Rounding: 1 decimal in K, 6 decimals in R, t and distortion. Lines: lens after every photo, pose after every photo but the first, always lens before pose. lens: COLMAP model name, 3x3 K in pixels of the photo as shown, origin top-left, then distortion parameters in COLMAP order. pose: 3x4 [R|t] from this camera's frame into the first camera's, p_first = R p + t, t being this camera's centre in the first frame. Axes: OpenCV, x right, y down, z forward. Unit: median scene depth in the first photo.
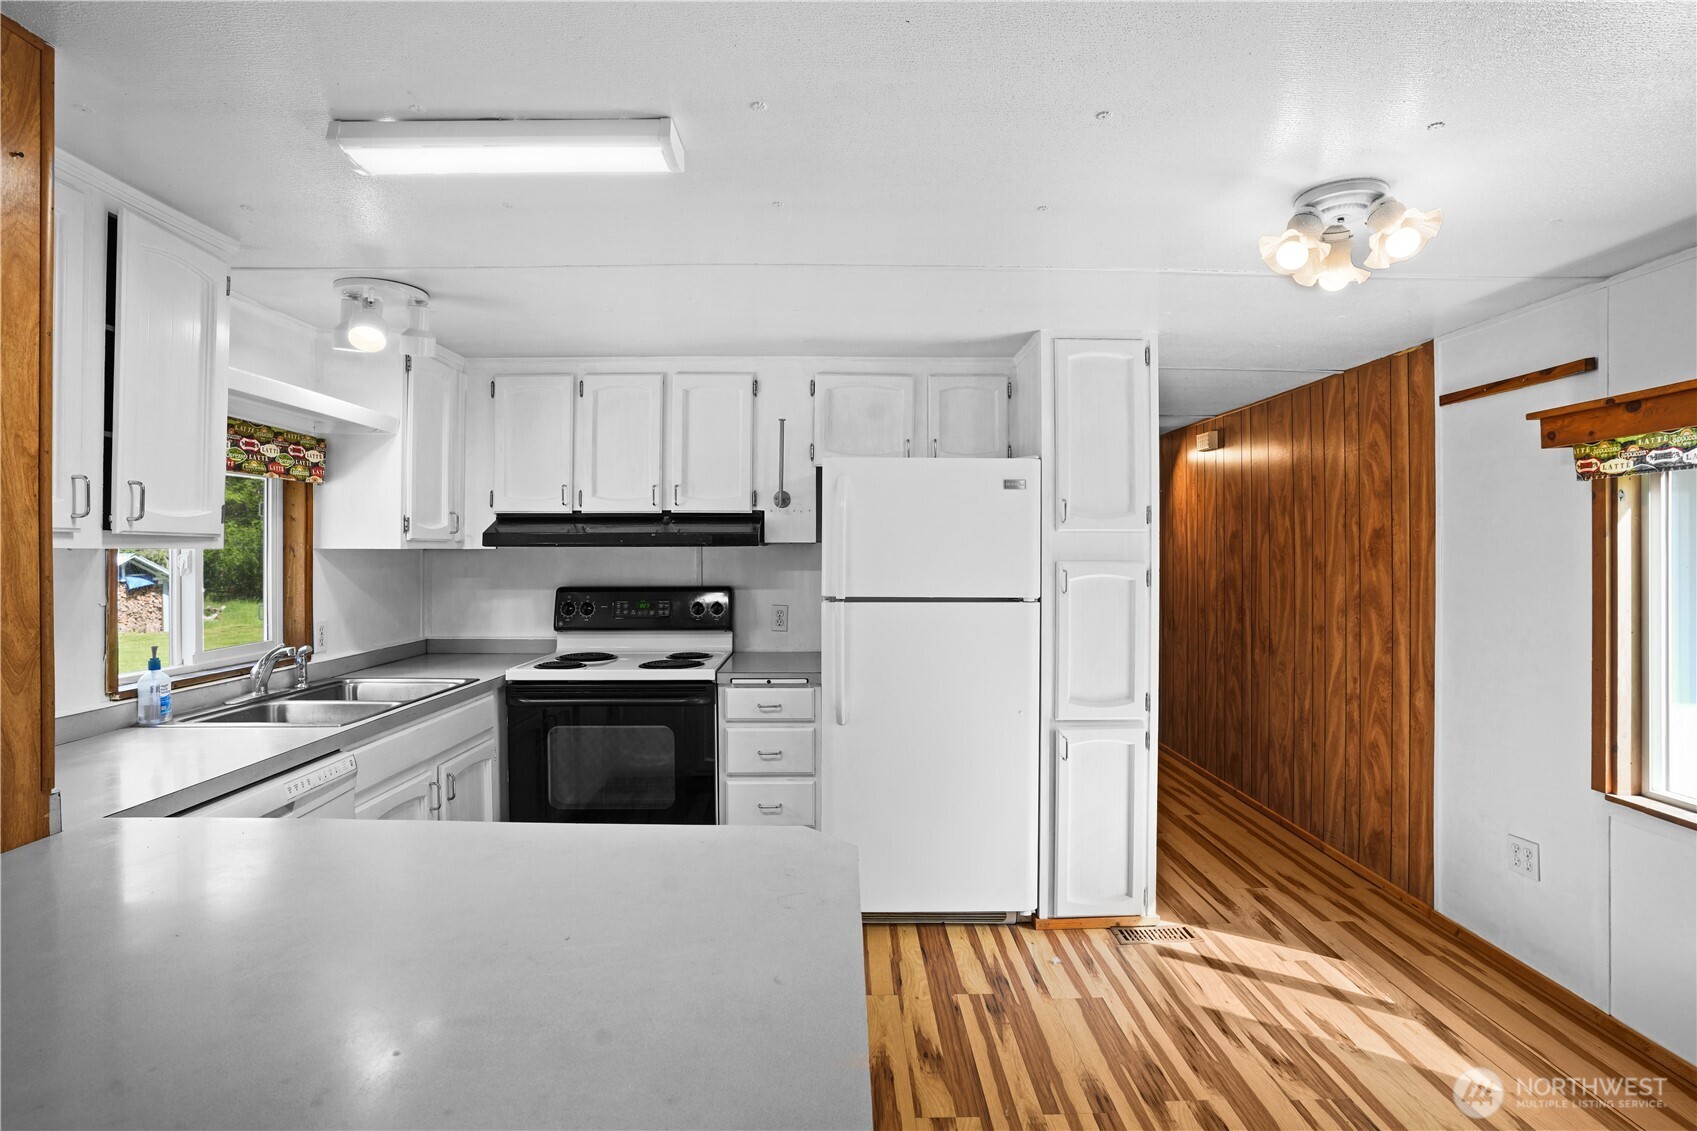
lens RADIAL K [[840.8, 0, 849.8], [0, 840.8, 556.2], [0, 0, 1]] dist [-0.093356, 0.059667]
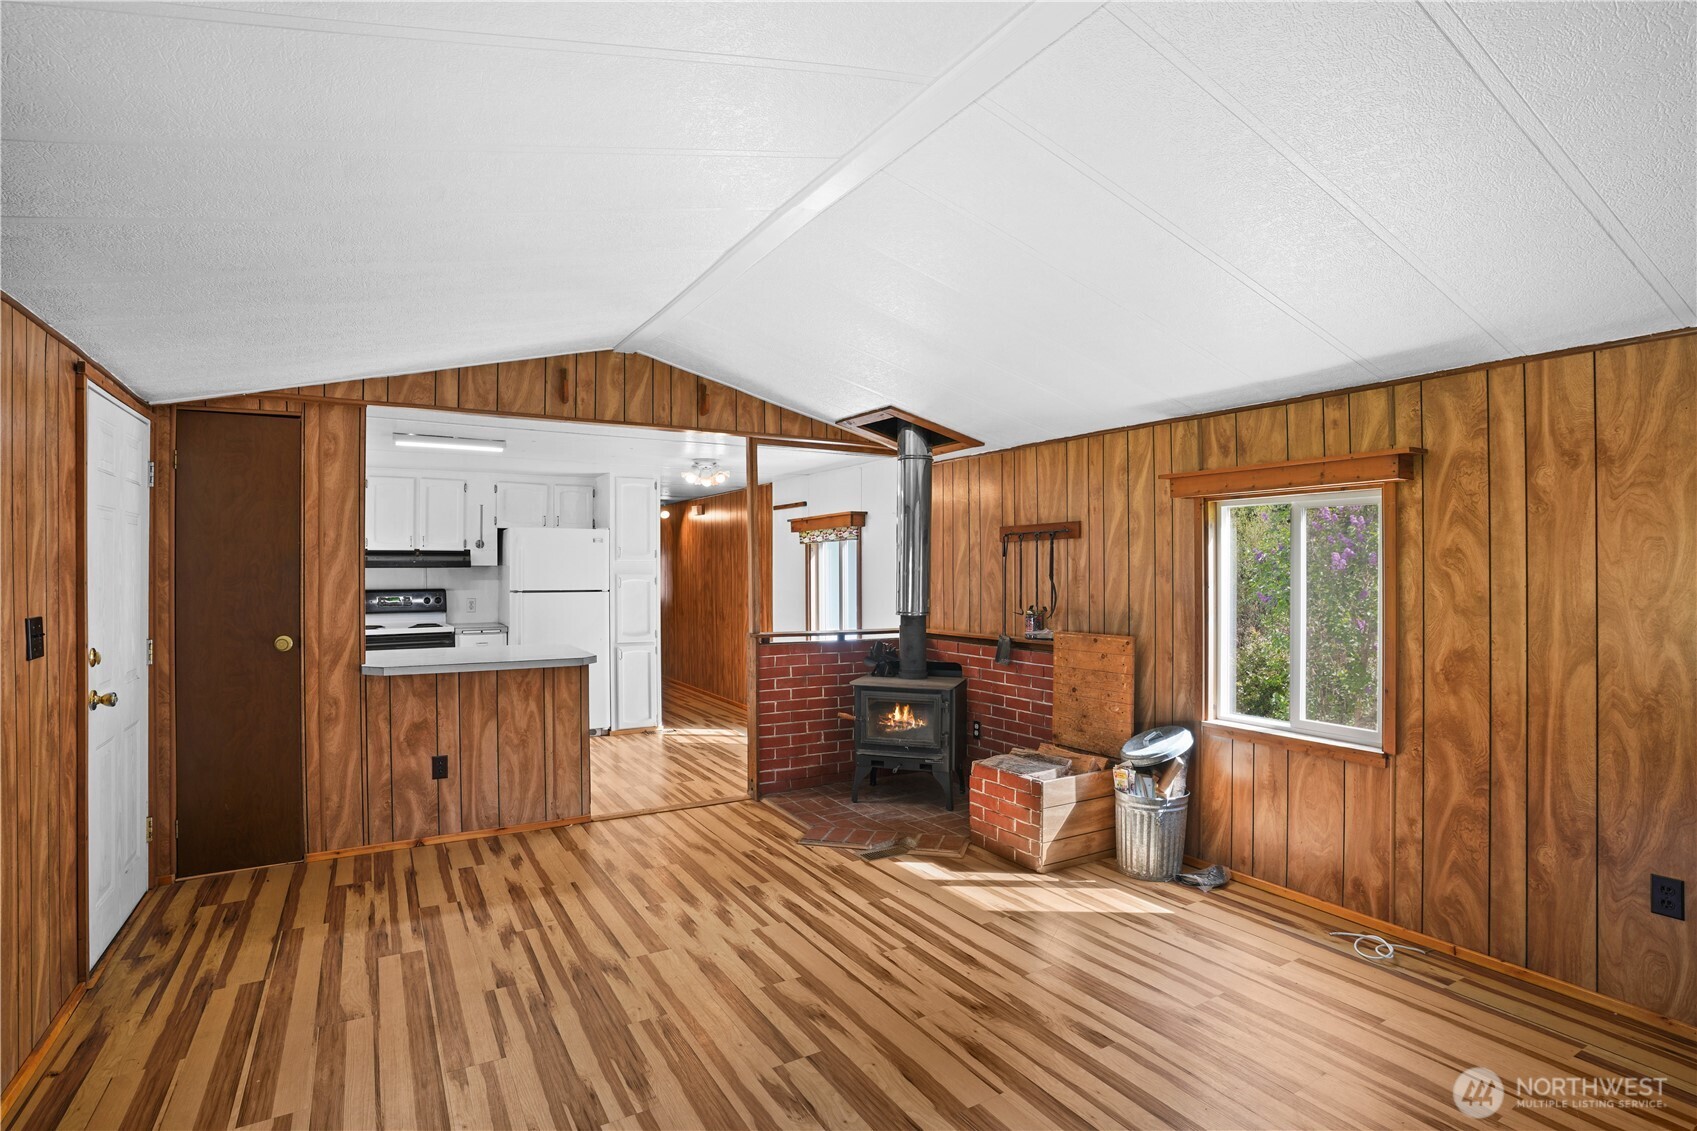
lens RADIAL K [[828.1, 0, 848.5], [0, 828.1, 565.5], [0, 0, 1]] dist [-0.088550, 0.044372]
pose [[0.864582, -0.000862, 0.502492, -0.336128], [0.006703, 0.999929, -0.009816, 0.009610], [-0.502448, 0.011855, 0.864526, -1.272106]]
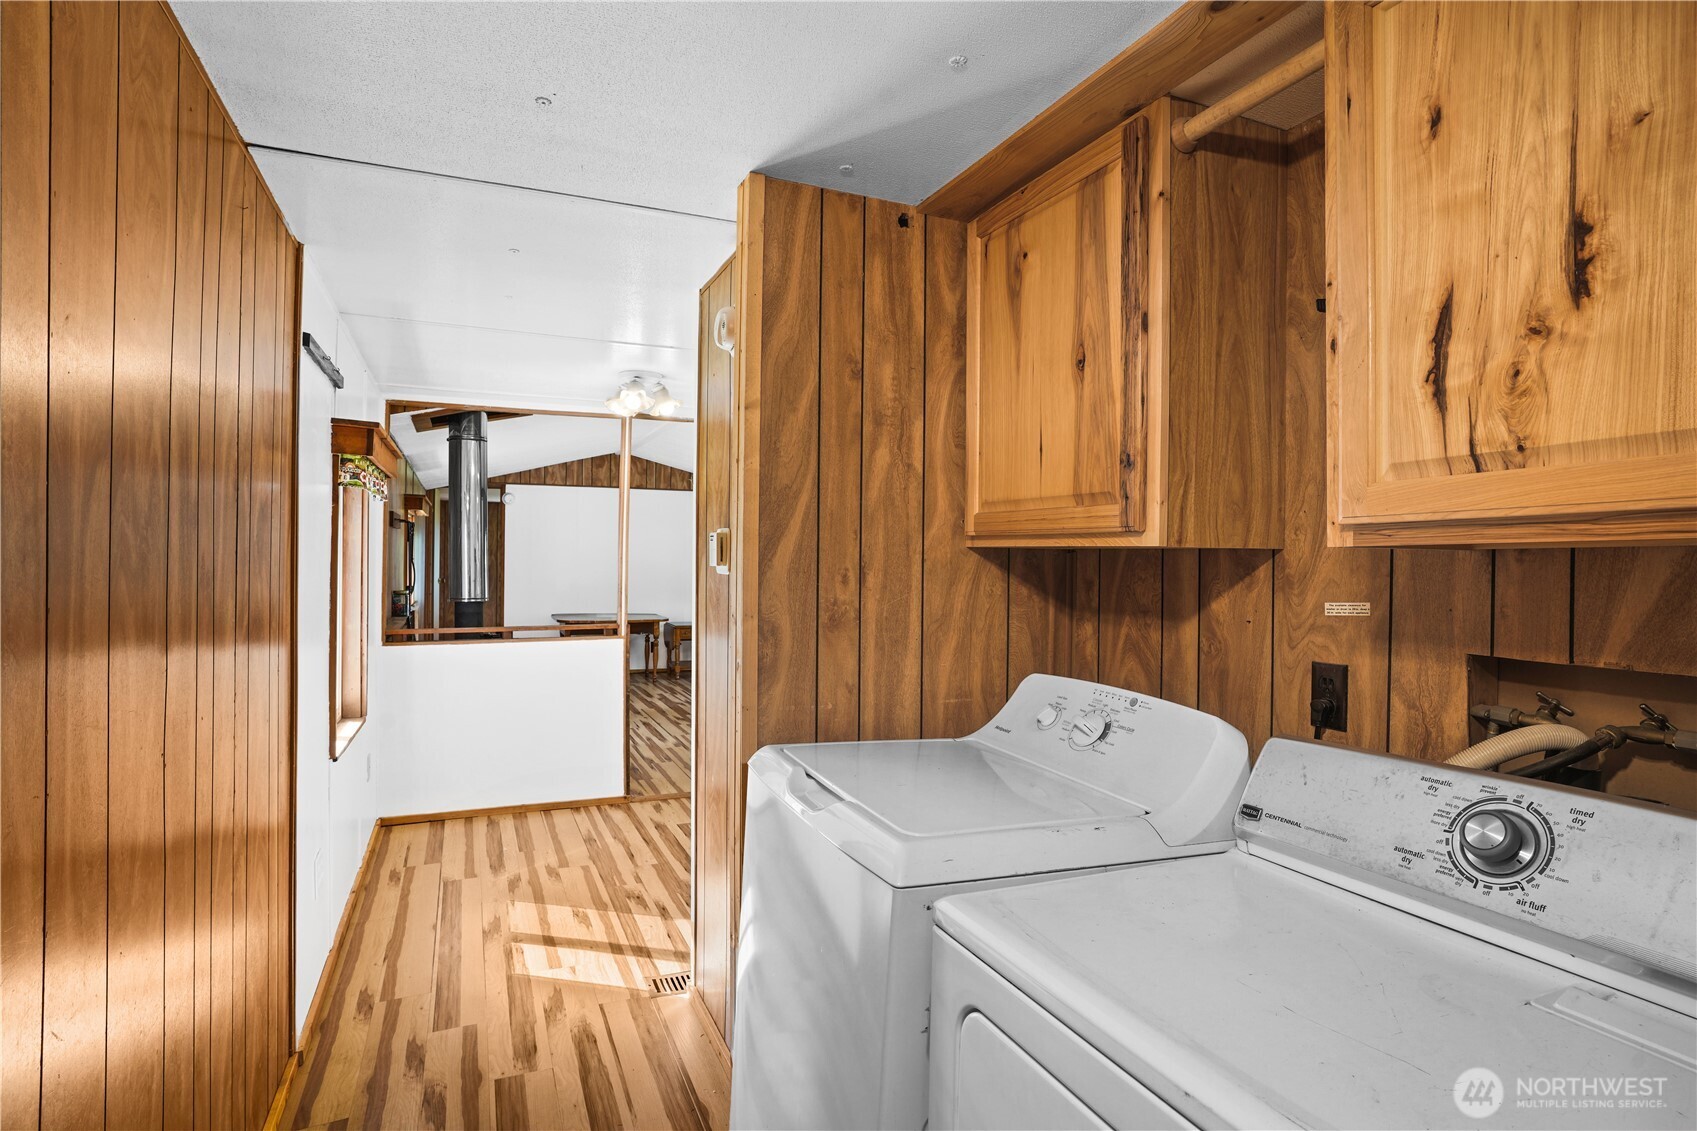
lens RADIAL K [[875.6, 0, 841.1], [0, 875.6, 561.7], [0, 0, 1]] dist [-0.077237, 0.047901]
pose [[-0.922735, -0.009757, -0.385312, 0.568735], [-0.012362, 0.999914, 0.004282, 0.001092], [0.385237, 0.008715, -0.922777, 1.852242]]
